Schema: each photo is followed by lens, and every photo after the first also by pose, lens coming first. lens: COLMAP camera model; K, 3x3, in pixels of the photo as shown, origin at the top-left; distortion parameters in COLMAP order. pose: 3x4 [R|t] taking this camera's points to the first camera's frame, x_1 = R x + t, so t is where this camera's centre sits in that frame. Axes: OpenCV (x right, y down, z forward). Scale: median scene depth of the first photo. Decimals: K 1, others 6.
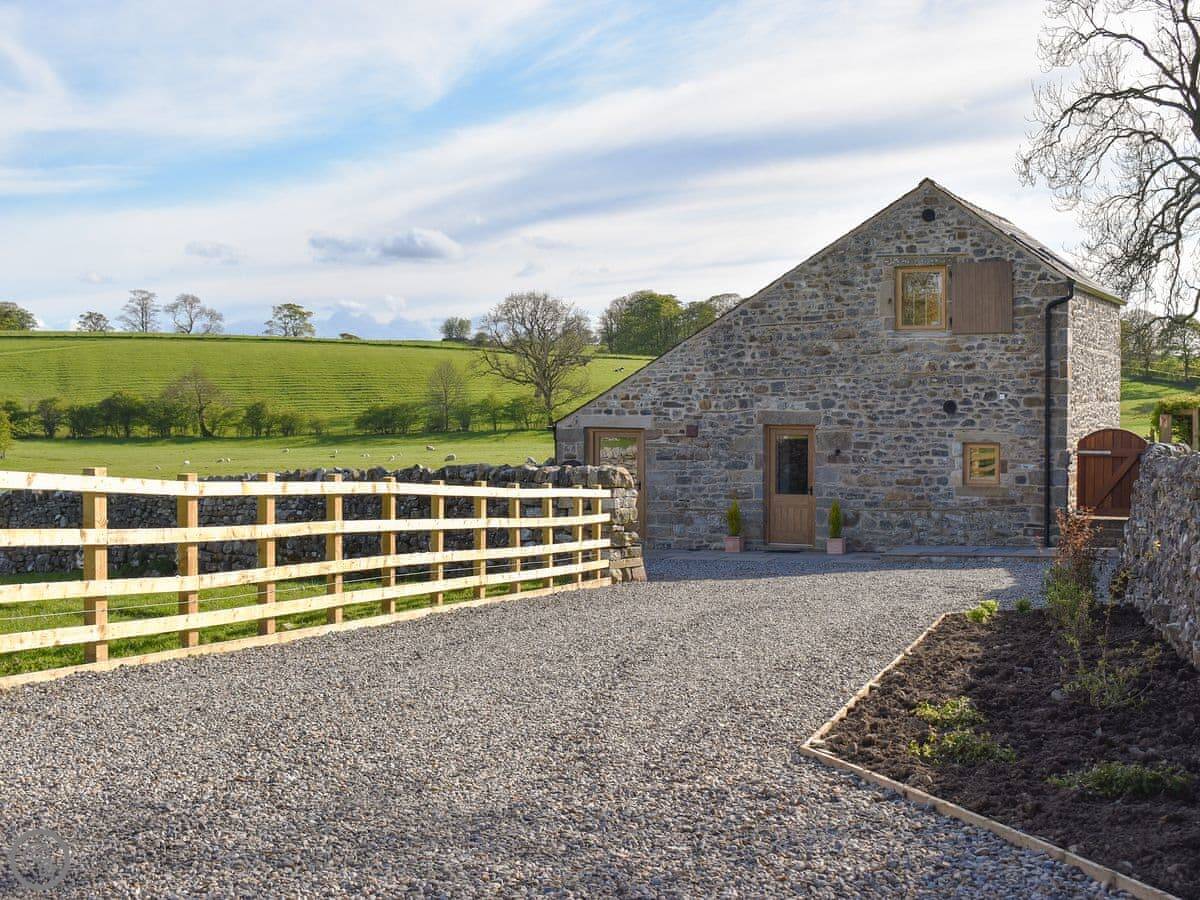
lens RADIAL K [[1143.9, 0, 598.6], [0, 1143.9, 448.8], [0, 0, 1]] dist [-0.083012, 0.000000]
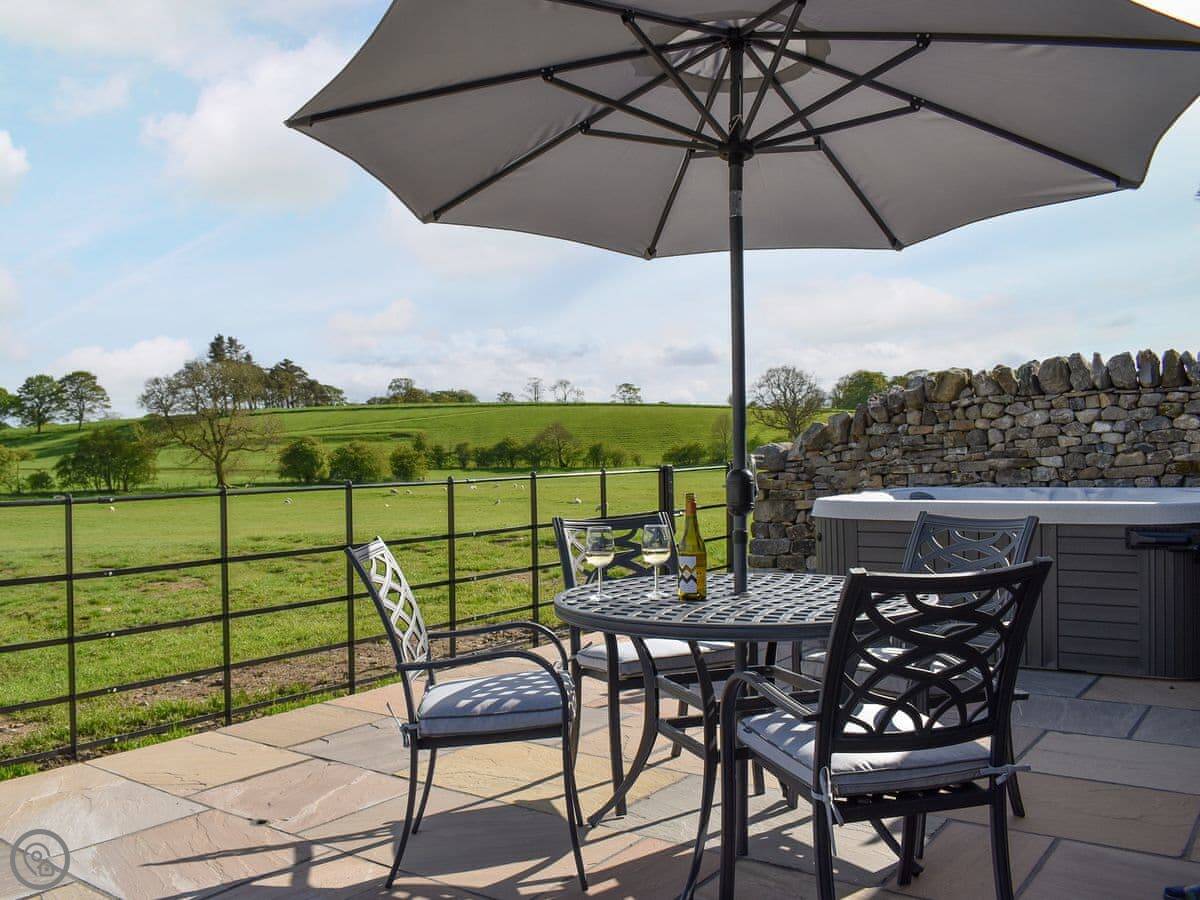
lens RADIAL K [[1143.9, 0, 604.2], [0, 1143.9, 440.3], [0, 0, 1]] dist [-0.083012, 0.000000]
pose [[0.977544, -0.008434, -0.210564, 0.021864], [0.005133, 0.999855, -0.016221, -0.022688], [0.210670, 0.014776, 0.977446, -0.468698]]
